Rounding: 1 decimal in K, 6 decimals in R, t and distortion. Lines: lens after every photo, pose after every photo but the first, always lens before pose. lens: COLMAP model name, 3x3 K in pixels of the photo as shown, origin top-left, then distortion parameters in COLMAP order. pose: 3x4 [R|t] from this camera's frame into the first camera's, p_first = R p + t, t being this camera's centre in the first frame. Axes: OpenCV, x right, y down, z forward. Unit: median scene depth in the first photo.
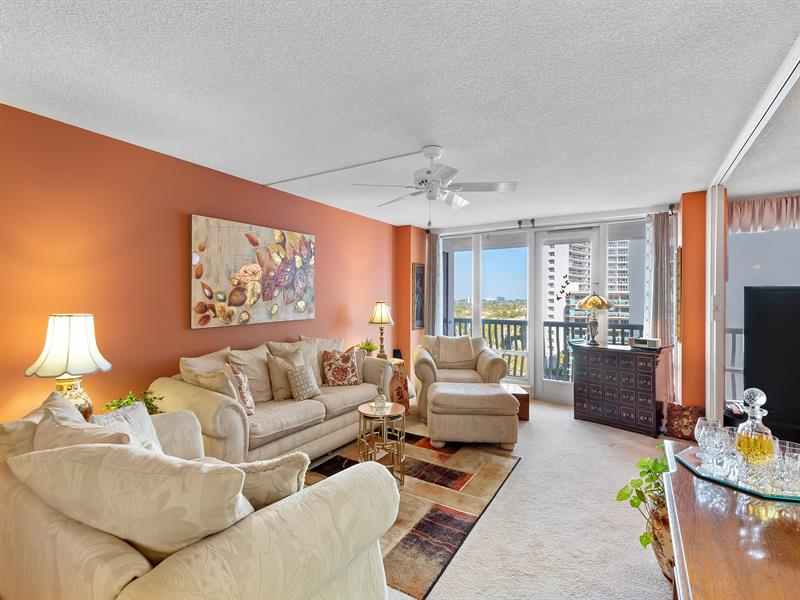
lens RADIAL K [[379.7, 0, 402.9], [0, 379.7, 299.4], [0, 0, 1]] dist [0.016360, -0.005800]
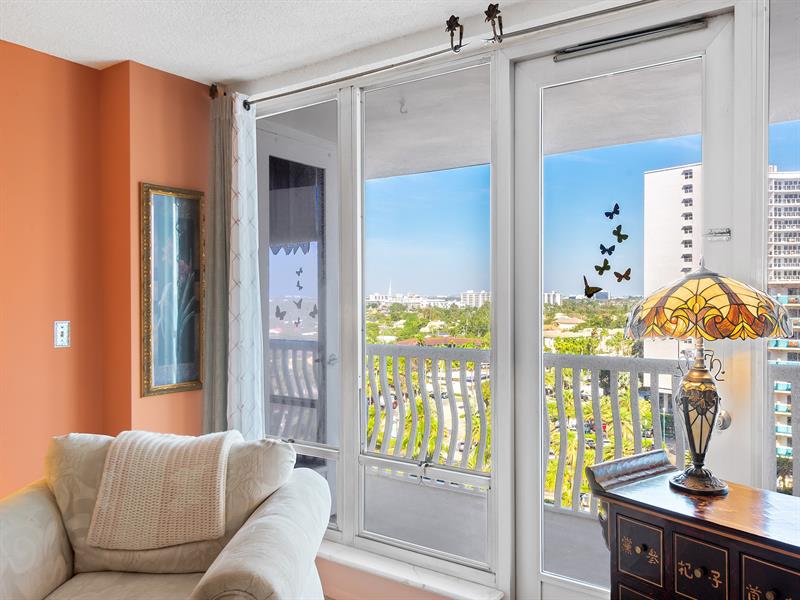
lens RADIAL K [[646.1, 0, 405.2], [0, 646.1, 303.5], [0, 0, 1]] dist [0.010603, -0.000706]
pose [[0.998421, -0.011801, -0.054923, 0.295119], [0.012322, 0.999882, 0.009151, 0.000425], [0.054809, -0.009813, 0.998449, 0.514411]]
